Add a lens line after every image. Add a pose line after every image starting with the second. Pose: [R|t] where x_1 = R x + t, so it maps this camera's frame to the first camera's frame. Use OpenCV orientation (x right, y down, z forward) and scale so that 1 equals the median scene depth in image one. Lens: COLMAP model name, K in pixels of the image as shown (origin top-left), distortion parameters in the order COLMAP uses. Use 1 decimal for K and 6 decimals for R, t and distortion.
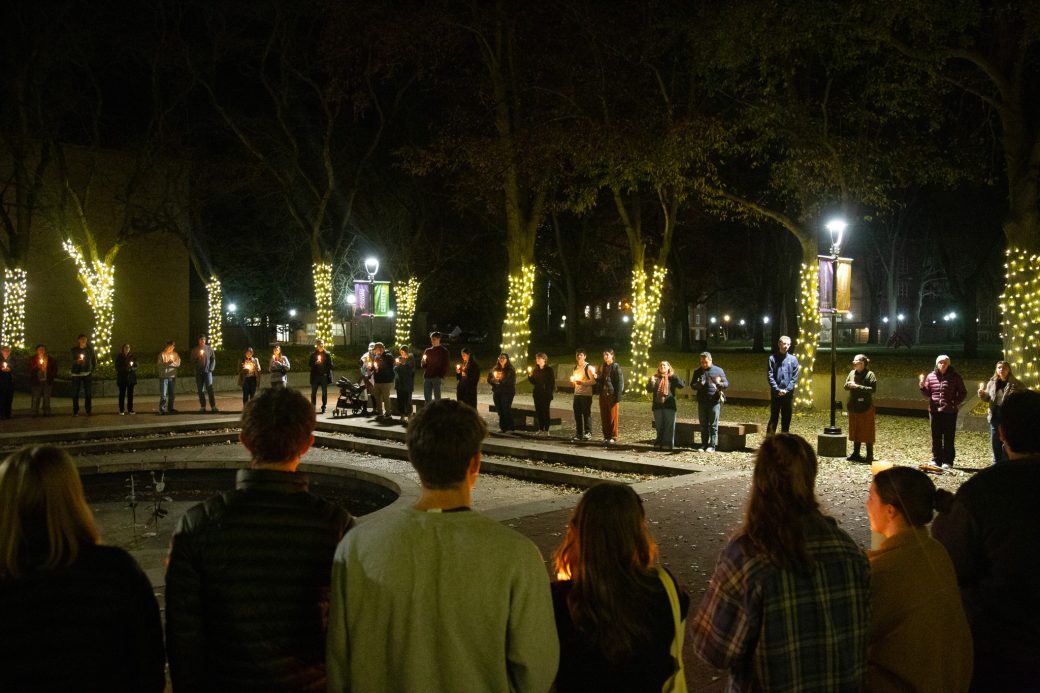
lens RADIAL K [[963.8, 0, 520.0], [0, 963.8, 346.5], [0, 0, 1]] dist [-0.010449, -0.001406]
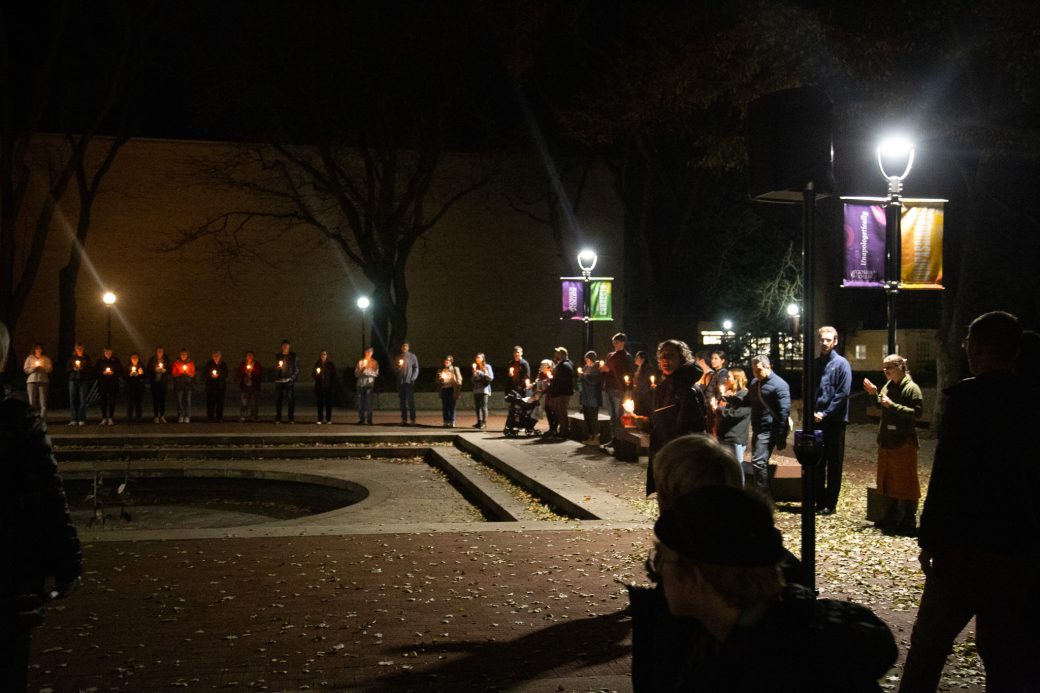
lens RADIAL K [[1121.6, 0, 520.0], [0, 1121.6, 346.5], [0, 0, 1]] dist [0.064411, 0.025482]
pose [[0.824585, -0.000463, -0.565737, 0.350239], [-0.015440, 0.999609, -0.023324, 0.015093], [0.565527, 0.027967, 0.824256, 0.172292]]
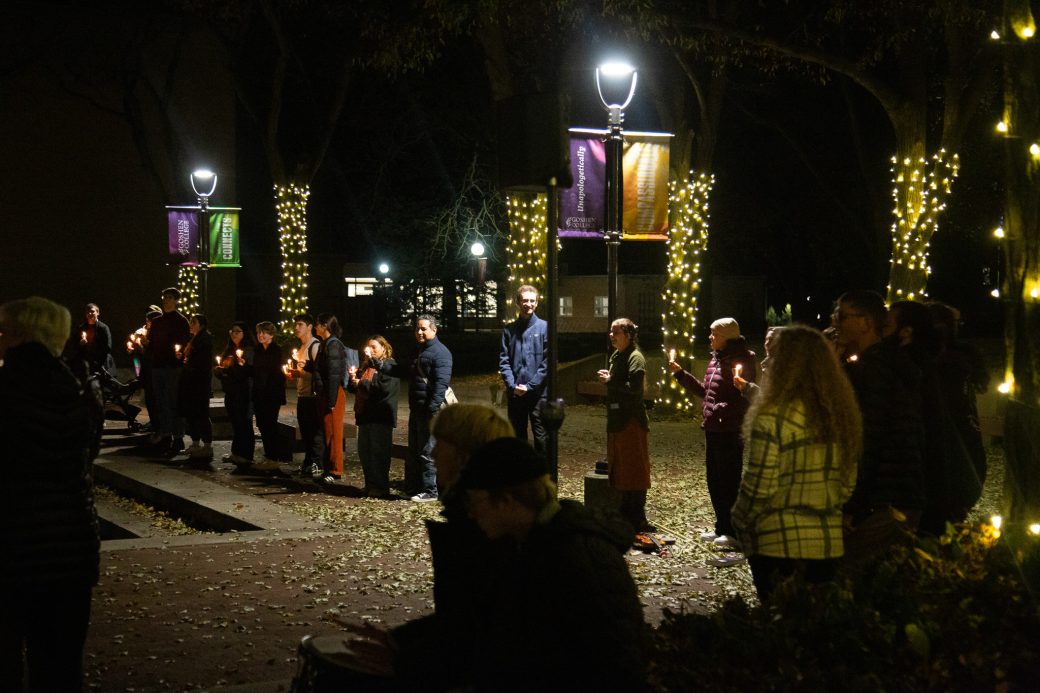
lens RADIAL K [[1693.6, 0, 520.0], [0, 1693.6, 346.5], [0, 0, 1]] dist [0.222393, 0.038849]
pose [[0.944907, 0.007542, -0.327253, 0.375322], [-0.007051, 0.999972, 0.002686, 0.013560], [0.327264, -0.000231, 0.944933, 0.076836]]
